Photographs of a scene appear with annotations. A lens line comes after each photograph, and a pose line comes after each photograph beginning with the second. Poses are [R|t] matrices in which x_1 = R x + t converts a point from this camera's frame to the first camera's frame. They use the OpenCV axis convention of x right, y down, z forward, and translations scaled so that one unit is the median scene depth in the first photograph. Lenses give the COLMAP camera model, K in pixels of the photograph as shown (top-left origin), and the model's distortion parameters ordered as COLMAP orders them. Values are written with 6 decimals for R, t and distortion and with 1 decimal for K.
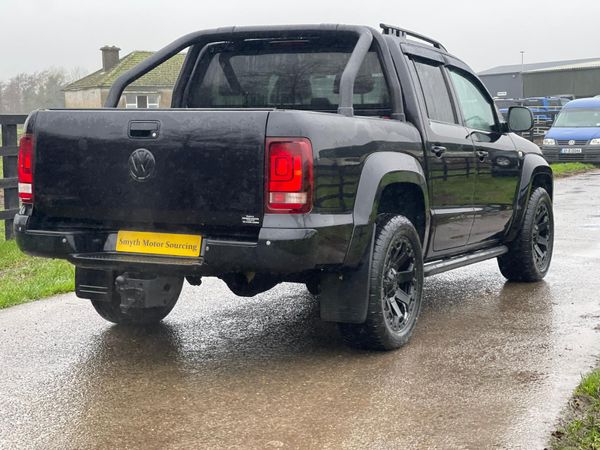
lens RADIAL K [[1103.9, 0, 300.3], [0, 1103.9, 213.1], [0, 0, 1]] dist [0.249723, 0.000000]
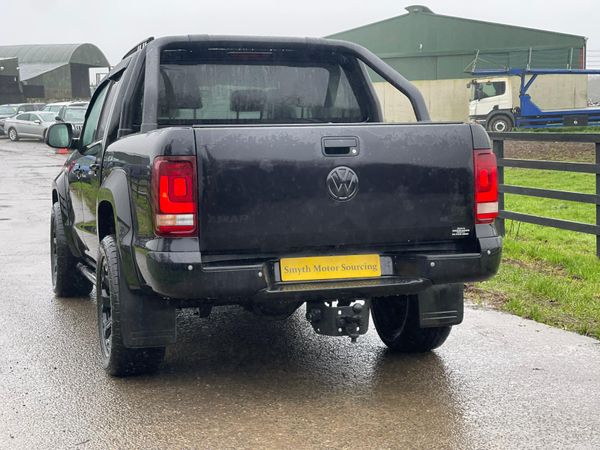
lens RADIAL K [[1103.9, 0, 301.1], [0, 1103.9, 229.7], [0, 0, 1]] dist [0.249723, 0.000000]
pose [[0.714677, -0.072745, 0.695662, -0.750027], [0.073782, 0.996869, 0.028444, -0.031131], [-0.695552, 0.030999, 0.717806, 0.325506]]
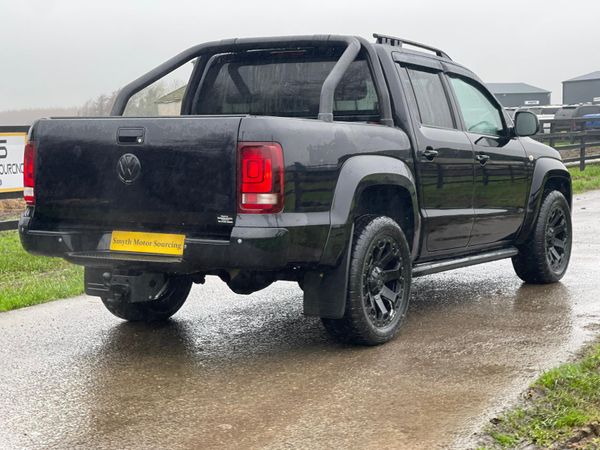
lens RADIAL K [[1103.9, 0, 311.6], [0, 1103.9, 207.4], [0, 0, 1]] dist [0.249723, 0.000000]
pose [[0.996969, -0.002561, -0.077761, 0.105893], [0.001557, 0.999915, -0.012966, 0.007242], [0.077788, 0.012805, 0.996888, -0.048006]]
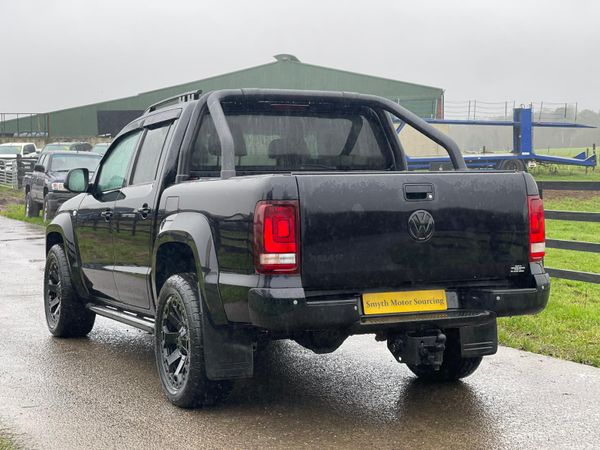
lens RADIAL K [[1103.9, 0, 308.5], [0, 1103.9, 220.3], [0, 0, 1]] dist [0.249723, 0.000000]
pose [[0.609183, -0.039120, 0.792065, -0.938810], [0.074733, 0.997170, -0.008228, -0.043872], [-0.789501, 0.064206, 0.610382, 0.413111]]
